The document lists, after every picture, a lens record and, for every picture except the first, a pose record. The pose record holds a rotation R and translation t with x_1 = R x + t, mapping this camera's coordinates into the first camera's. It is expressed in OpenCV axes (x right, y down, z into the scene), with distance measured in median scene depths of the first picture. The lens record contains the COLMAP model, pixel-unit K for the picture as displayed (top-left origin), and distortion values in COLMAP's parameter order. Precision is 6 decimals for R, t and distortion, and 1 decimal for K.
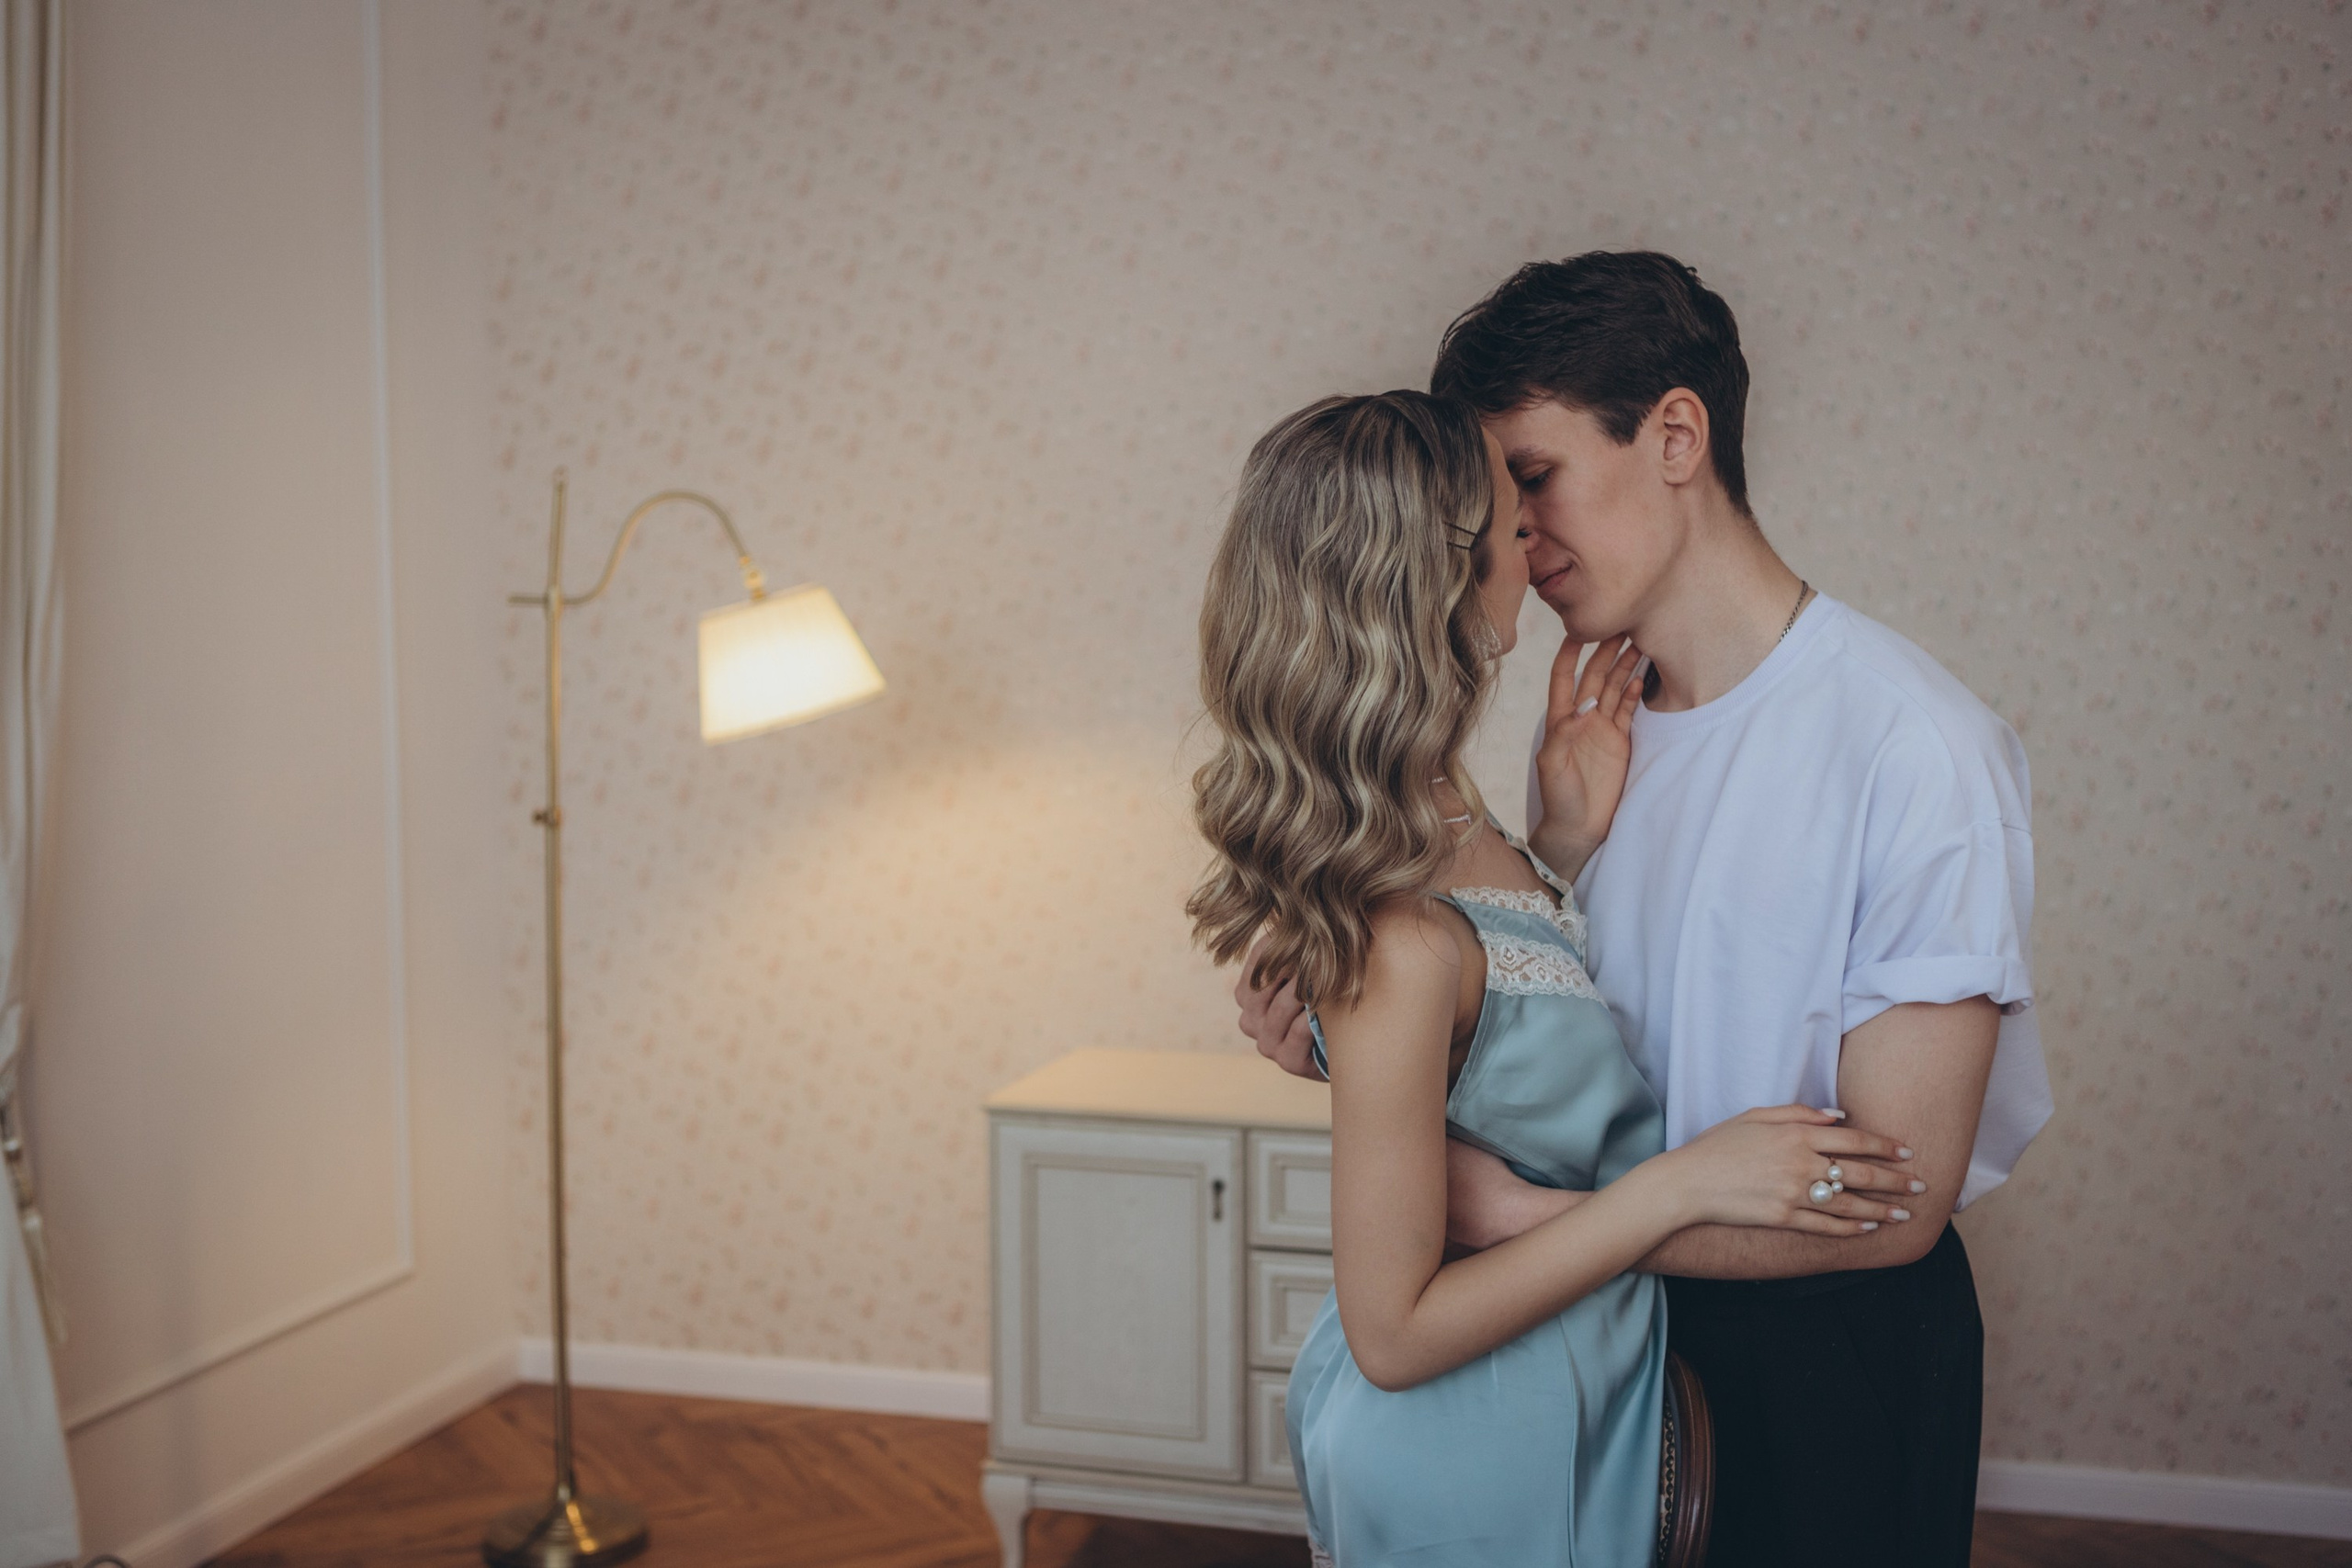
lens RADIAL K [[2623.1, 0, 1144.9], [0, 2623.1, 773.4], [0, 0, 1]] dist [-0.033391, 0.000000]
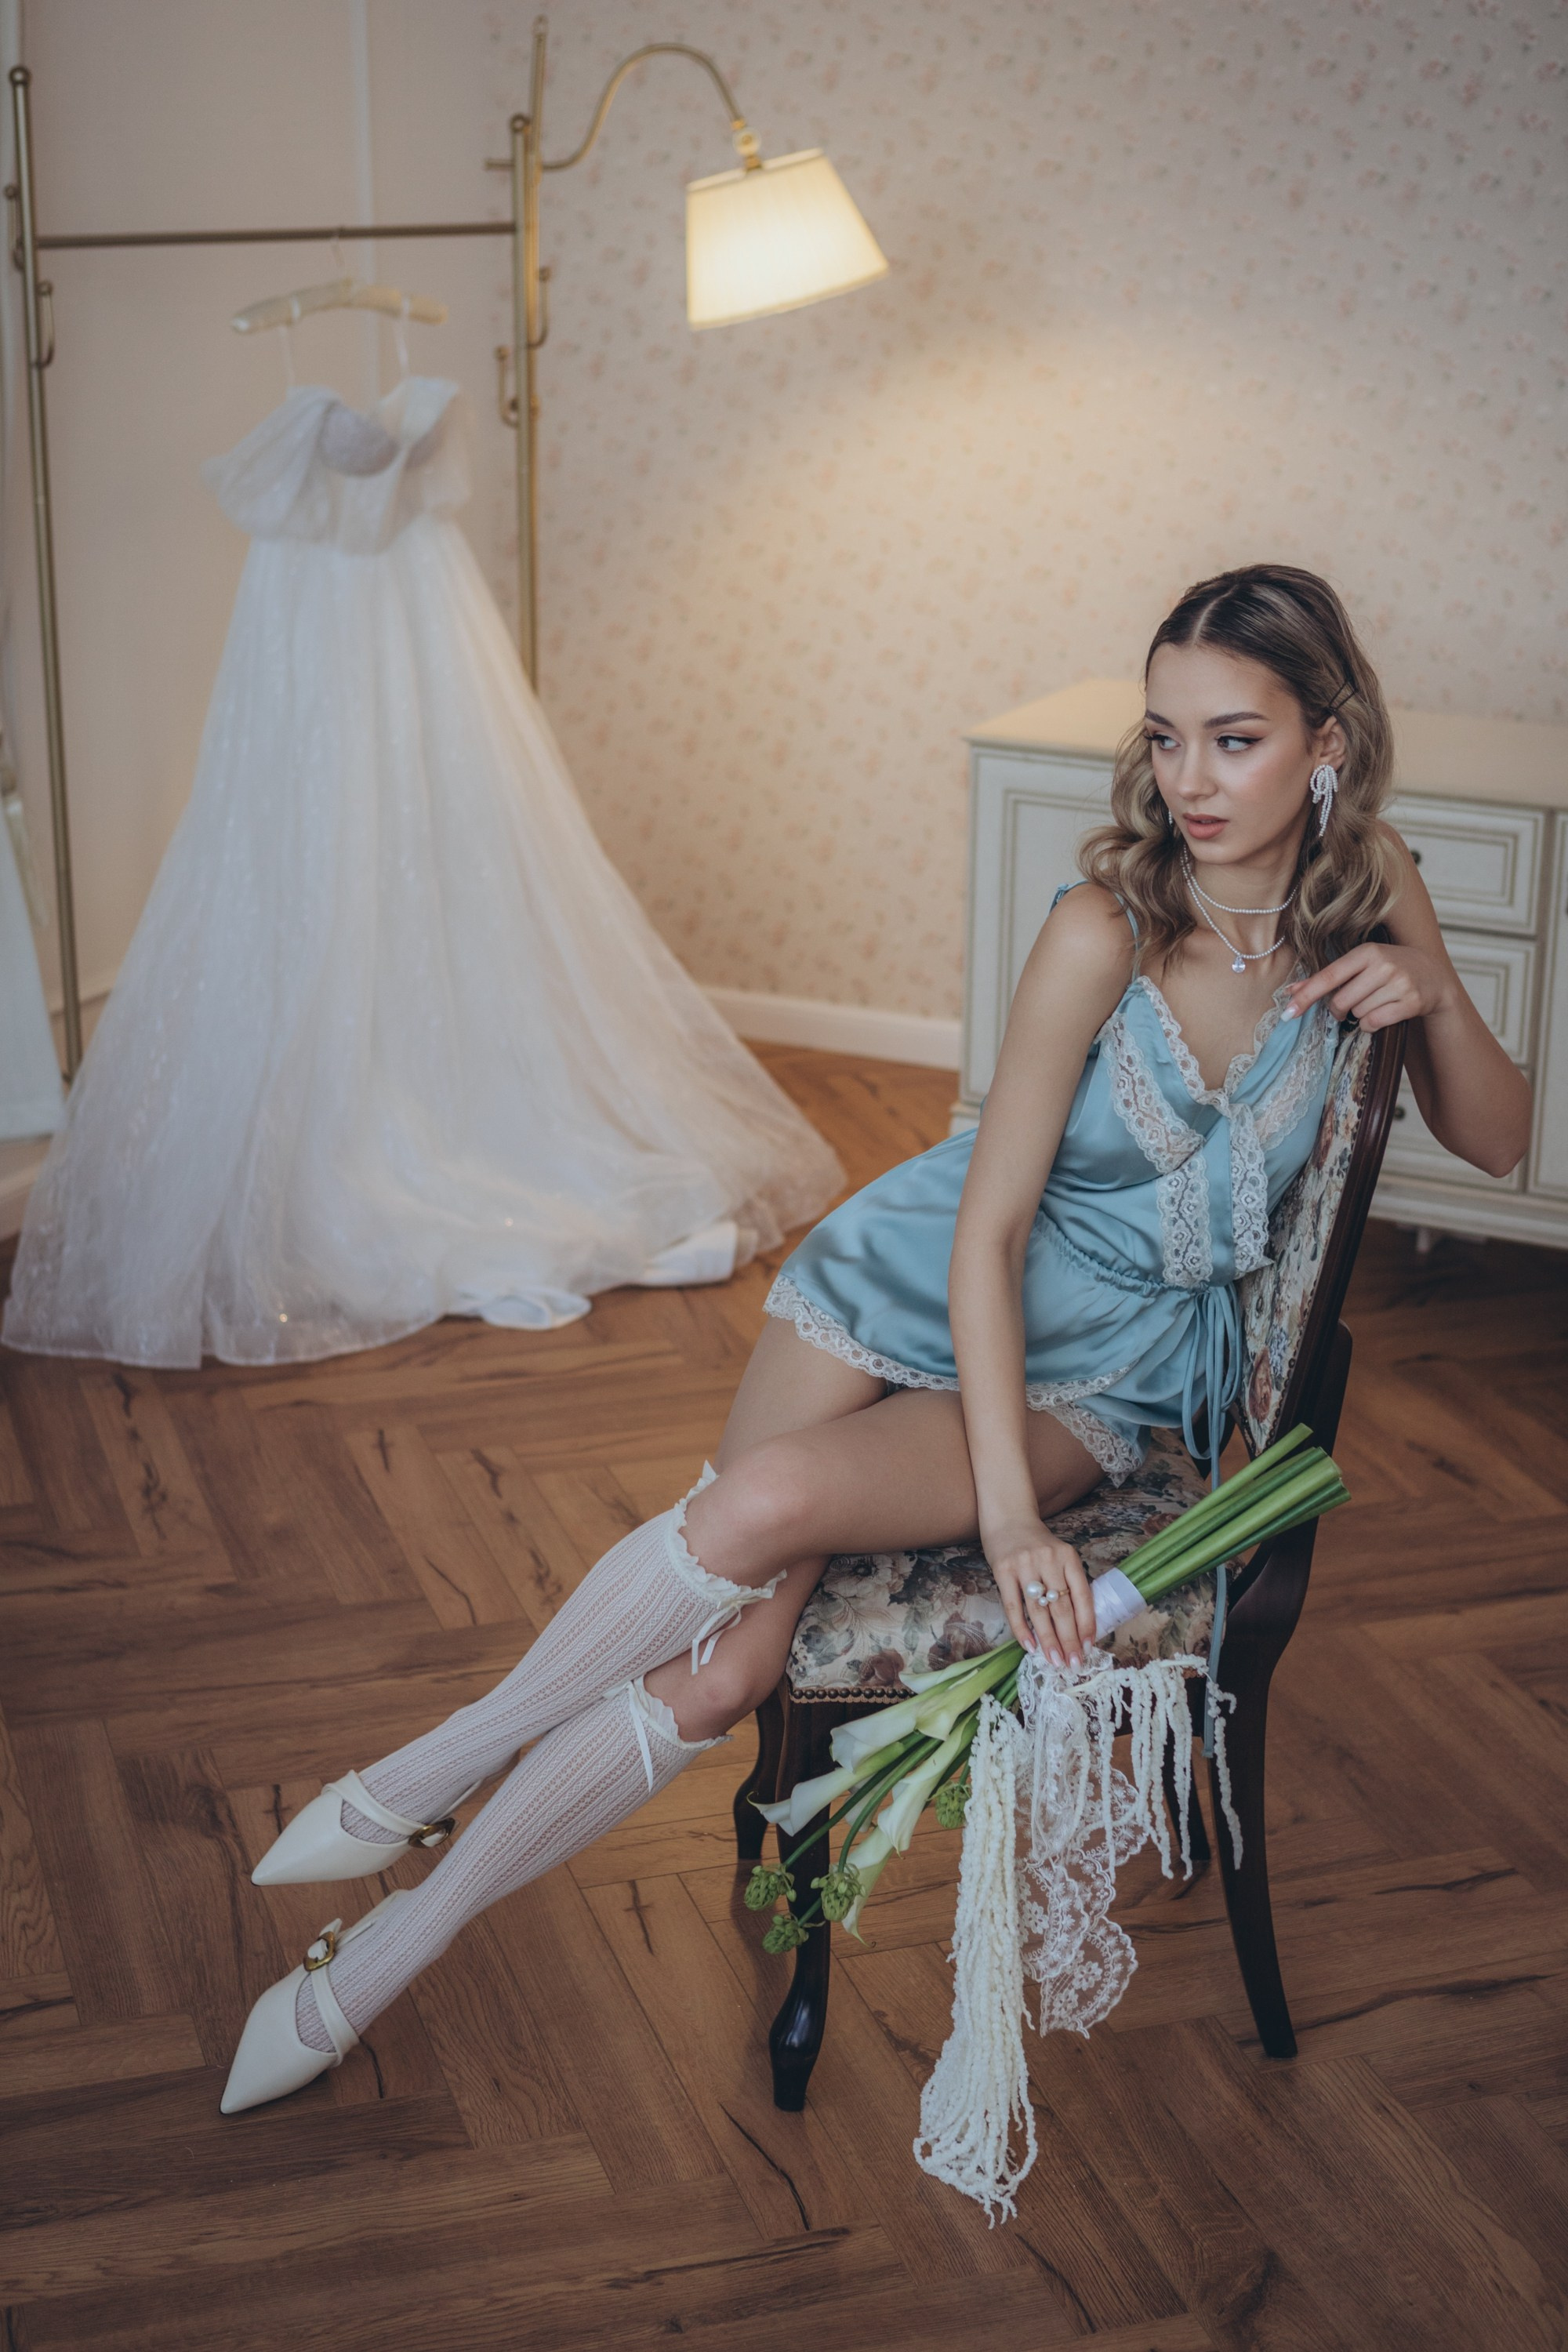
lens RADIAL K [[3524.8, 0, 759.6], [0, 3524.8, 1164.8], [0, 0, 1]] dist [-0.043795, 0.000000]
pose [[0.981584, 0.070383, -0.177591, 0.099993], [-0.023988, 0.967705, 0.250940, -0.039307], [0.189518, -0.242059, 0.951573, -0.252606]]
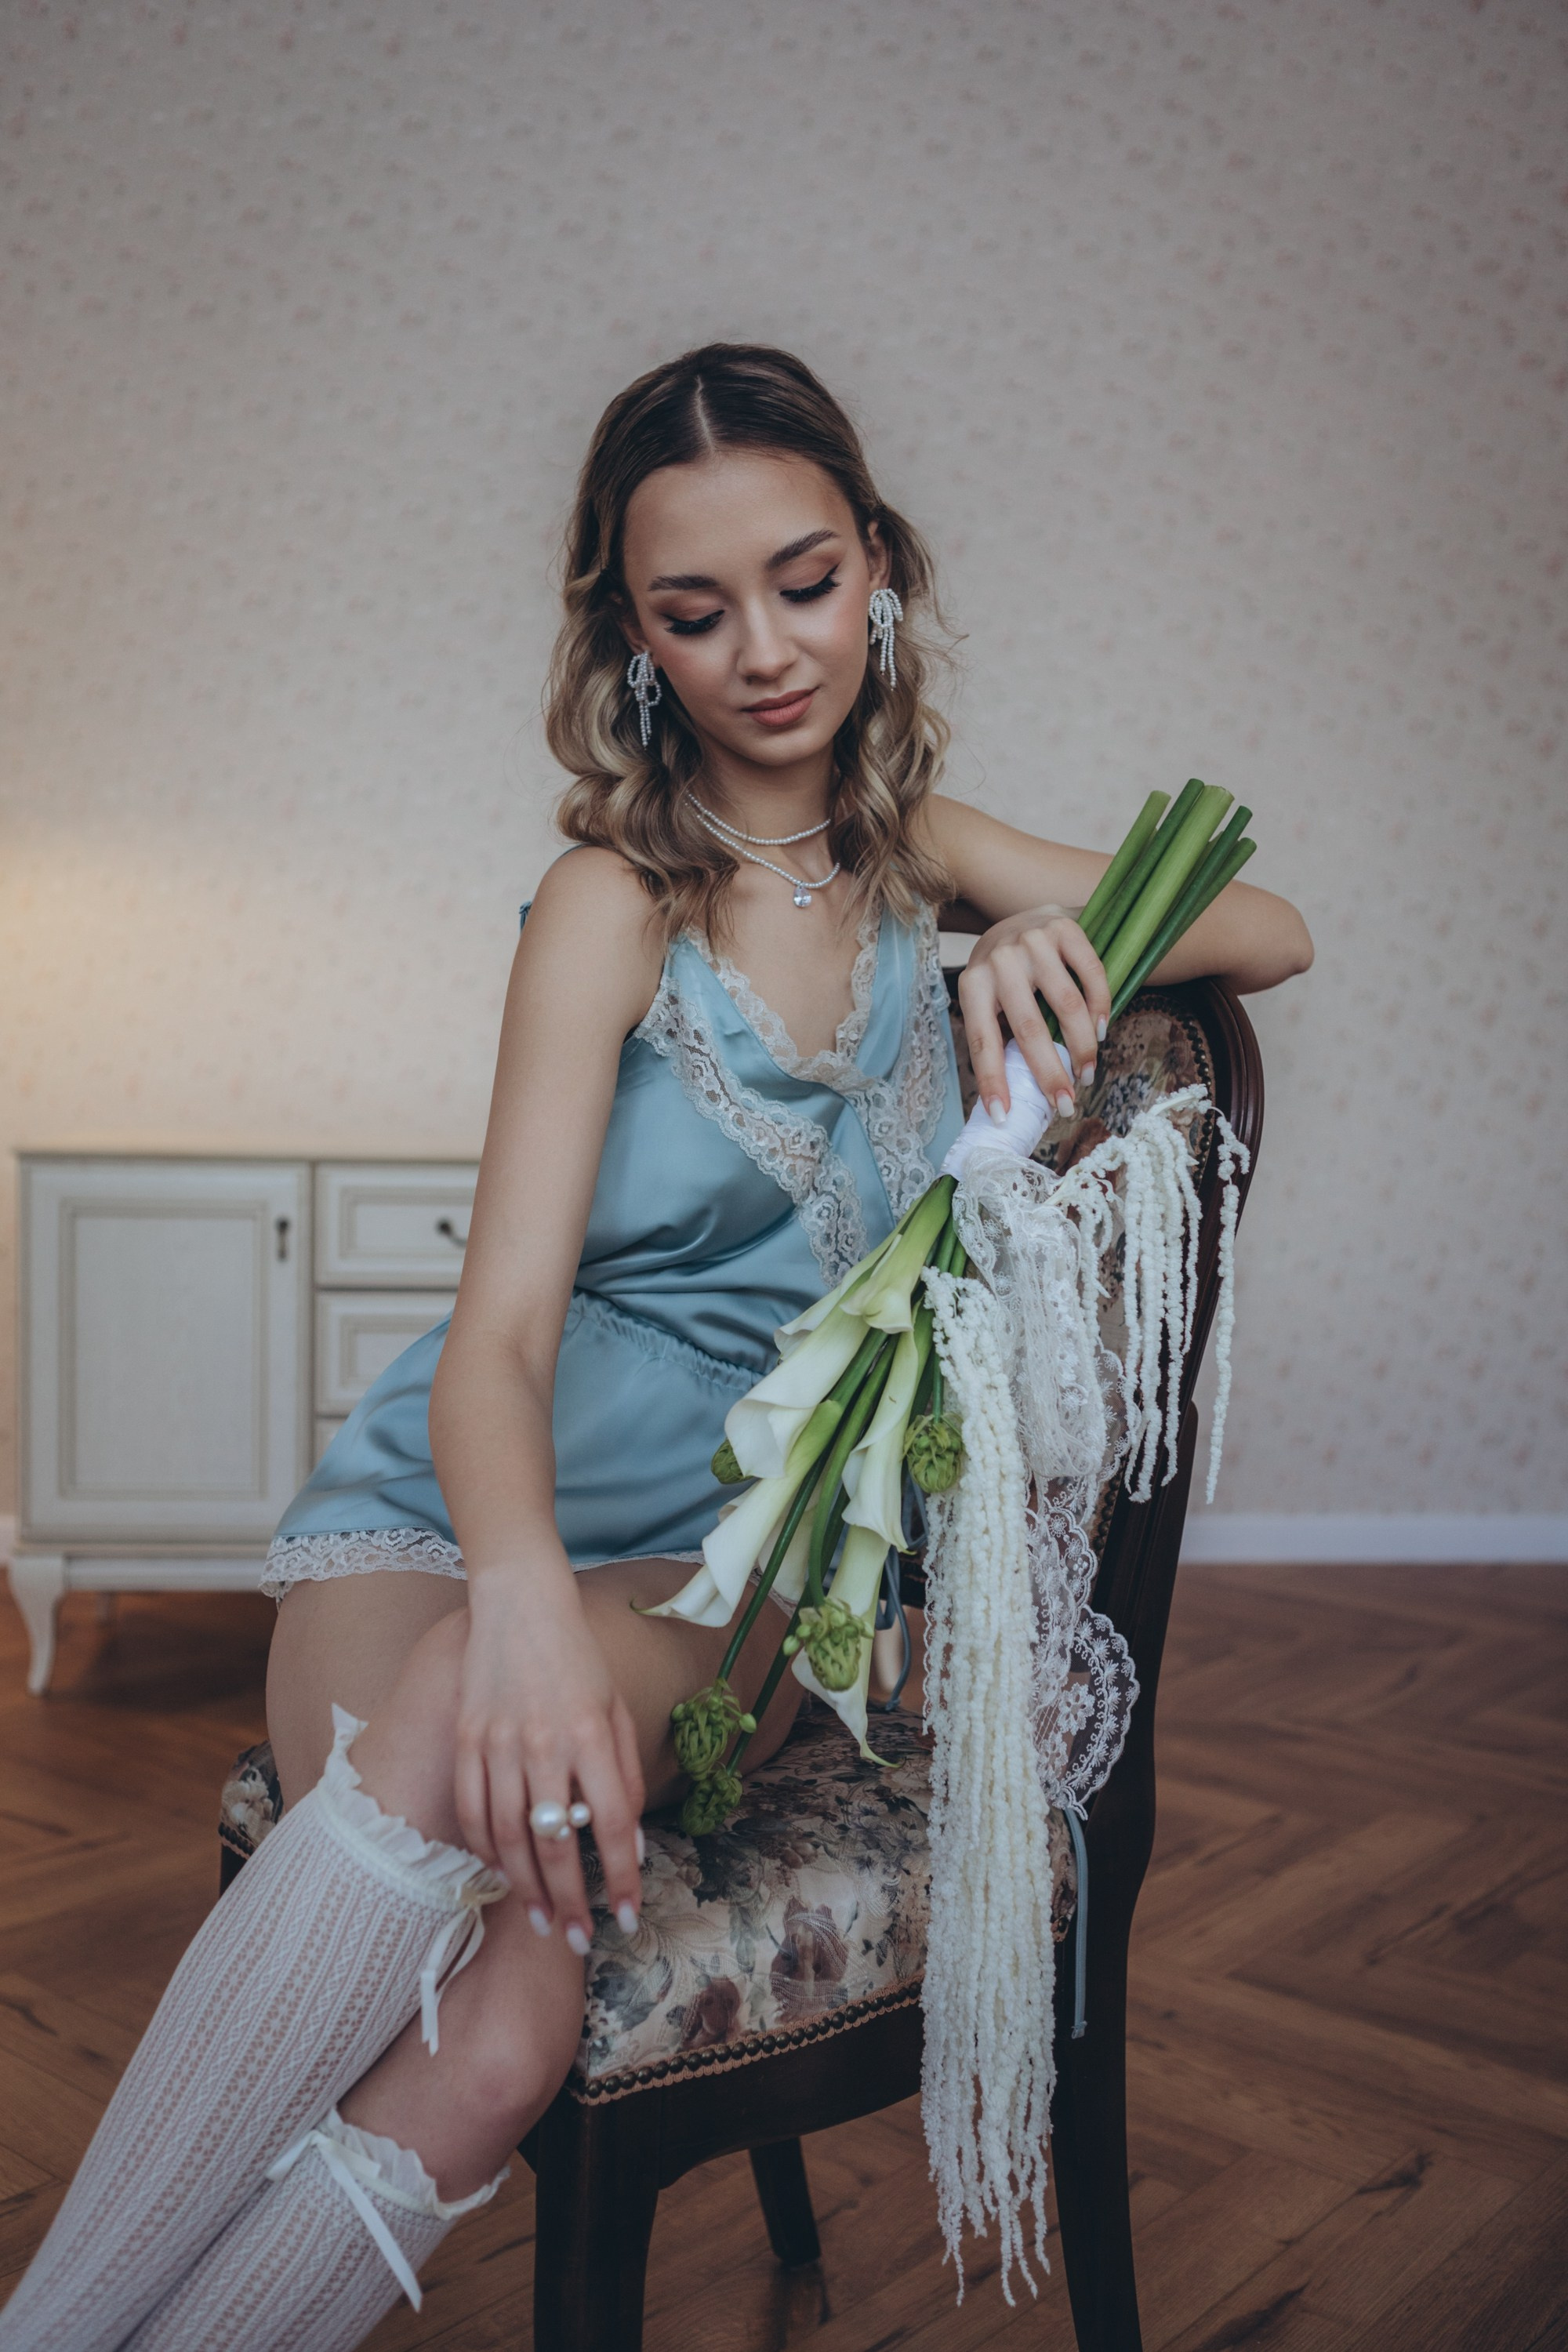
lens RADIAL K [[2292.1, 0, 784.7], [0, 2292.1, 1186.1], [0, 0, 1]] dist [0.013321, 0.000000]
pose [[0.932758, -0.000916, 0.360502, -0.097871], [0.004707, 0.999942, -0.009638, 0.146437], [-0.360472, 0.010687, 0.932709, 0.154670]]
